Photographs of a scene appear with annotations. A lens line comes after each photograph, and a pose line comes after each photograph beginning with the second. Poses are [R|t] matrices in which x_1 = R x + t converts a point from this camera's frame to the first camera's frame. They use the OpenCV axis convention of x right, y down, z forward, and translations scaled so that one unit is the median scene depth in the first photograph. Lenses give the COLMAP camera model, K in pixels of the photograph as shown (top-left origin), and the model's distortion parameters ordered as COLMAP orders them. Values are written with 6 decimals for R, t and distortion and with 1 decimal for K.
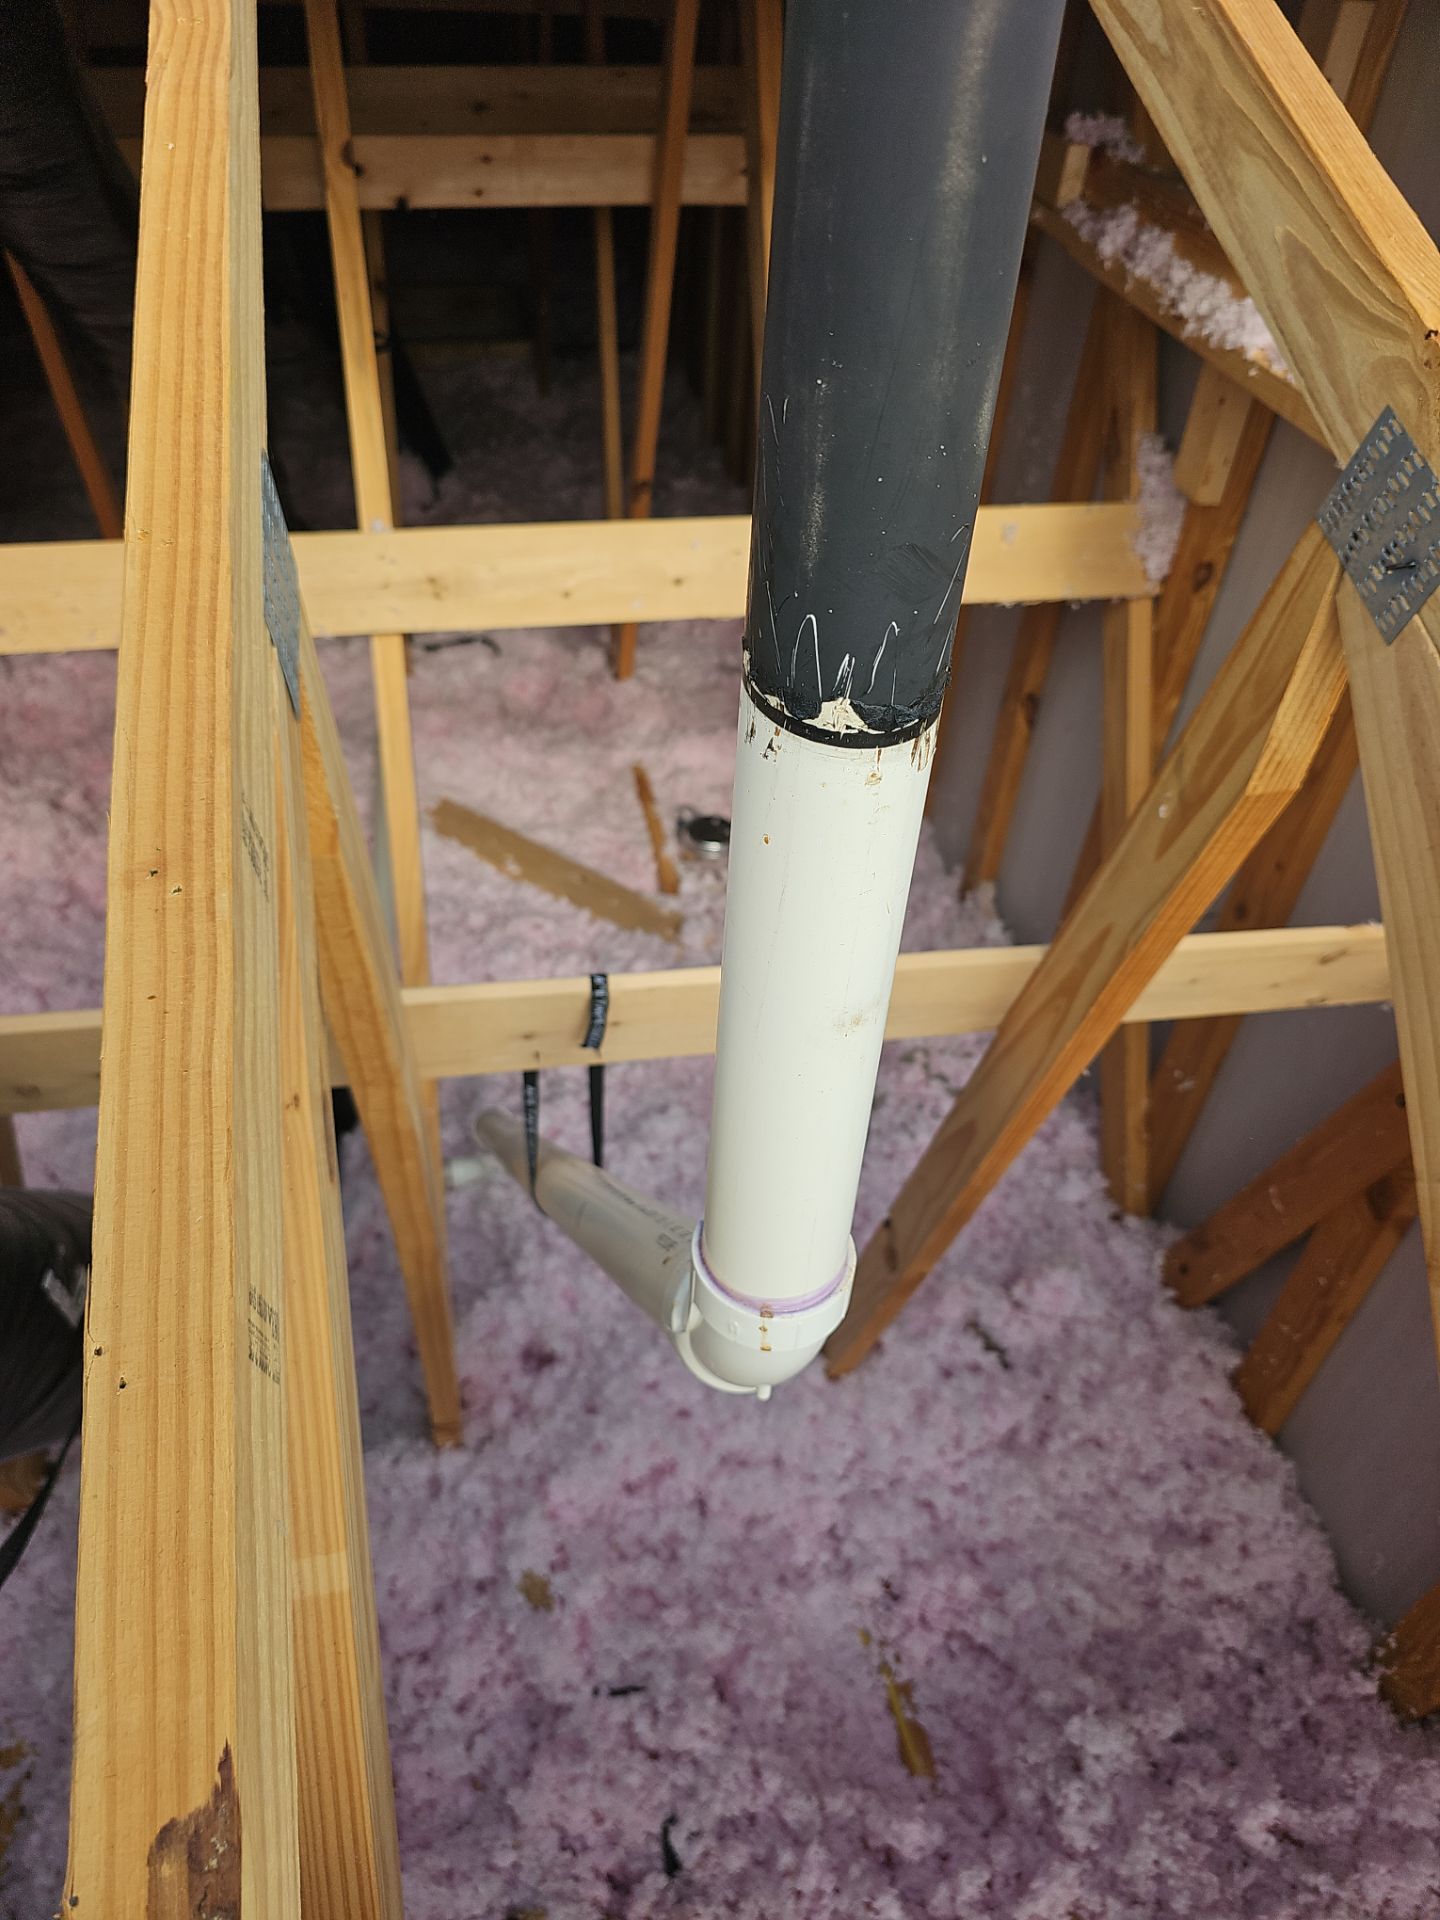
lens RADIAL K [[1299.4, 0, 710.6], [0, 1299.4, 953.9], [0, 0, 1]] dist [0.023030, -0.027066]
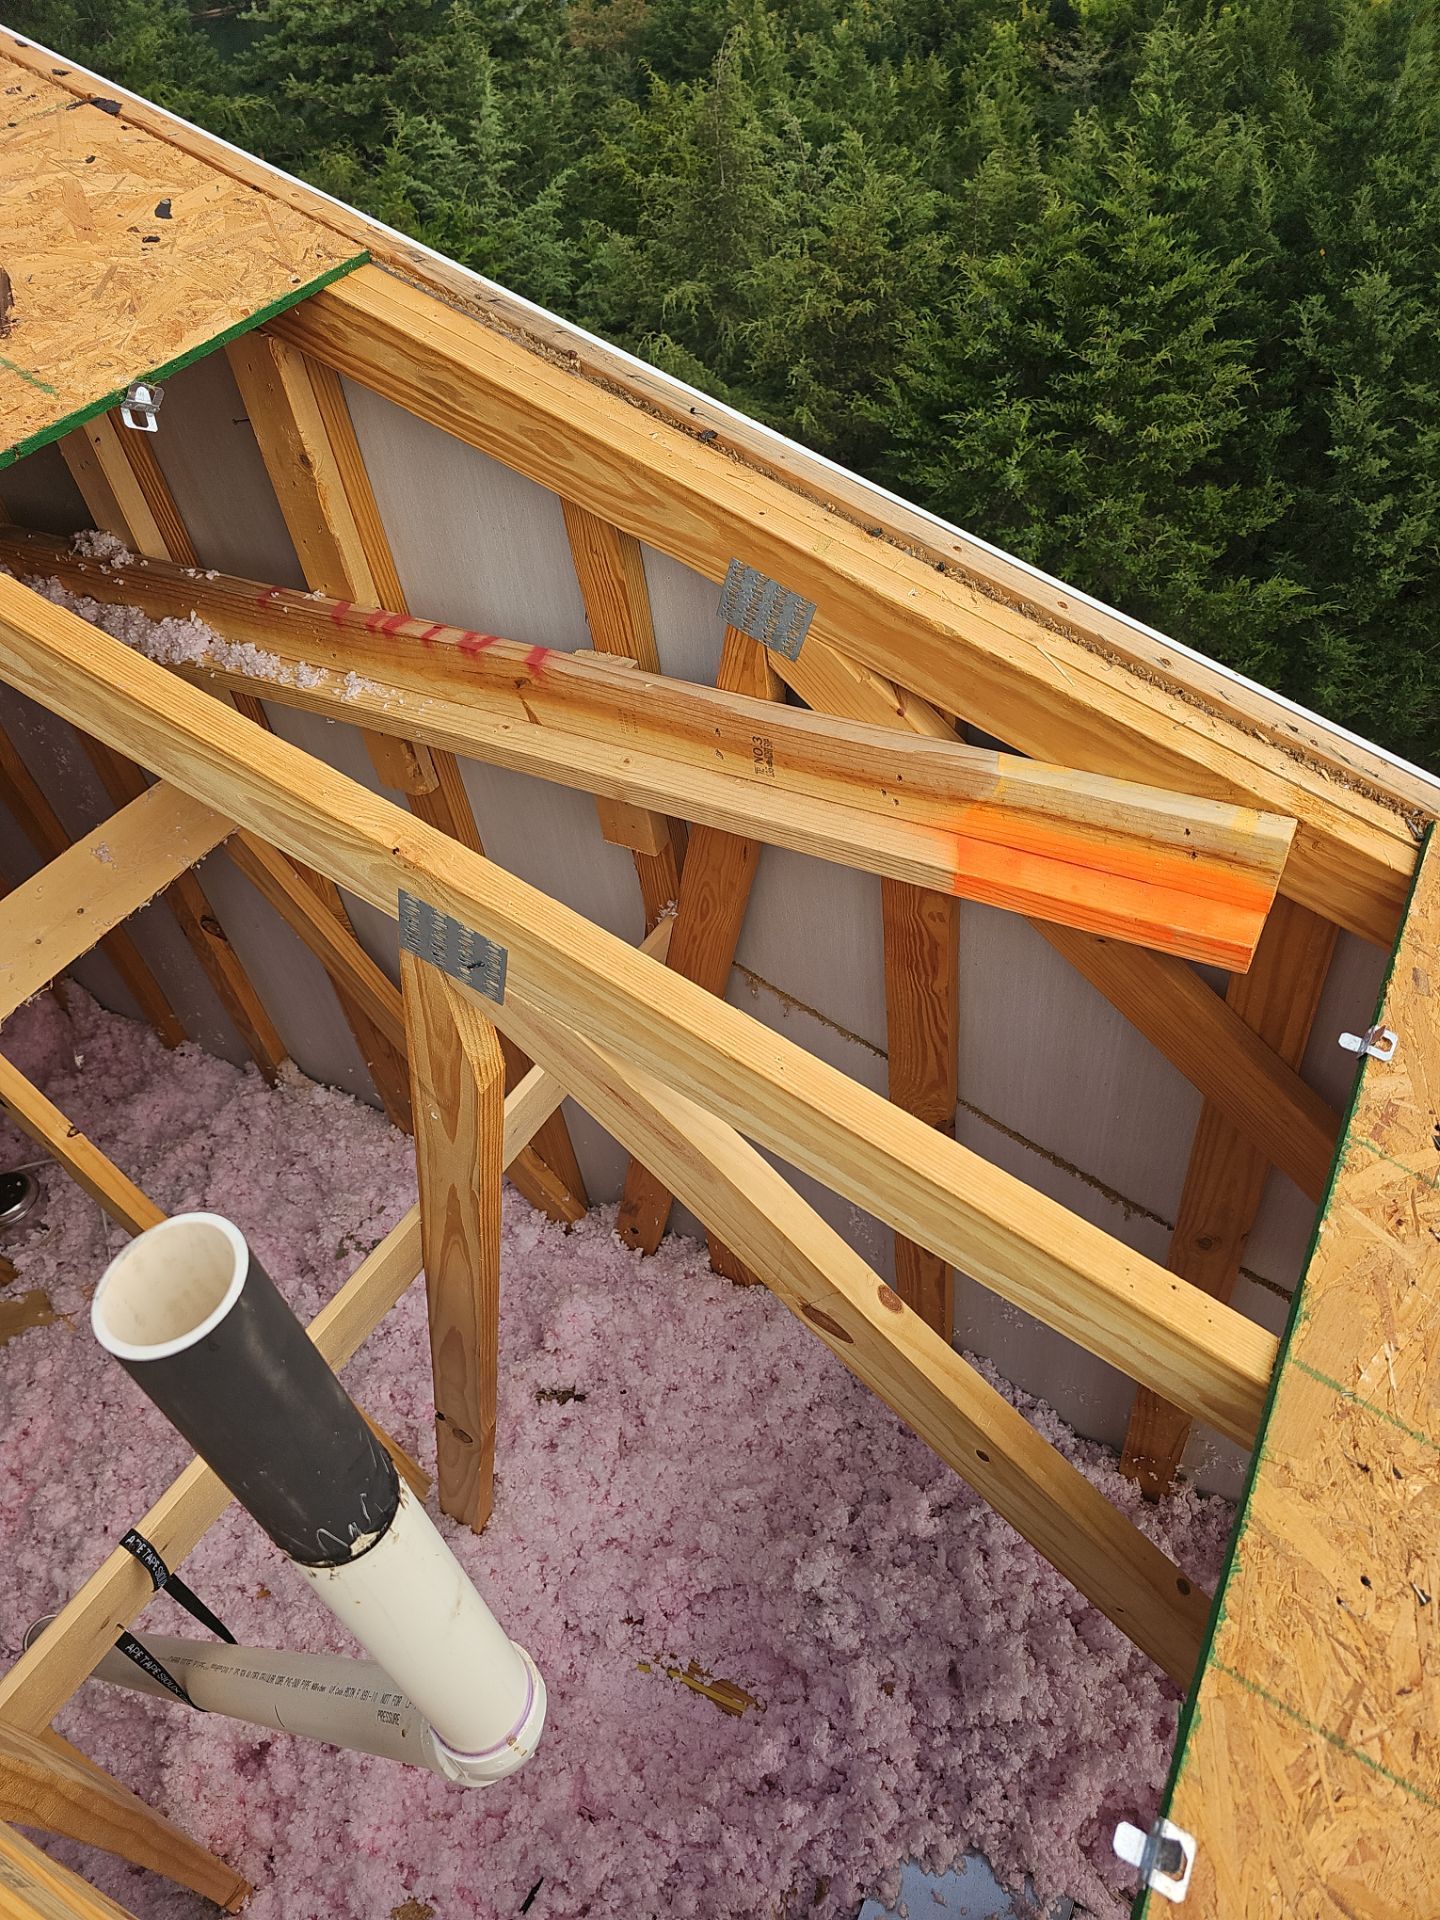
lens RADIAL K [[1299.4, 0, 729.8], [0, 1299.4, 915.0], [0, 0, 1]] dist [0.023030, -0.027066]
pose [[0.641089, -0.603706, 0.473860, 0.021783], [0.598872, 0.779642, 0.183059, -0.189686], [-0.479955, 0.166424, 0.861363, -0.177799]]
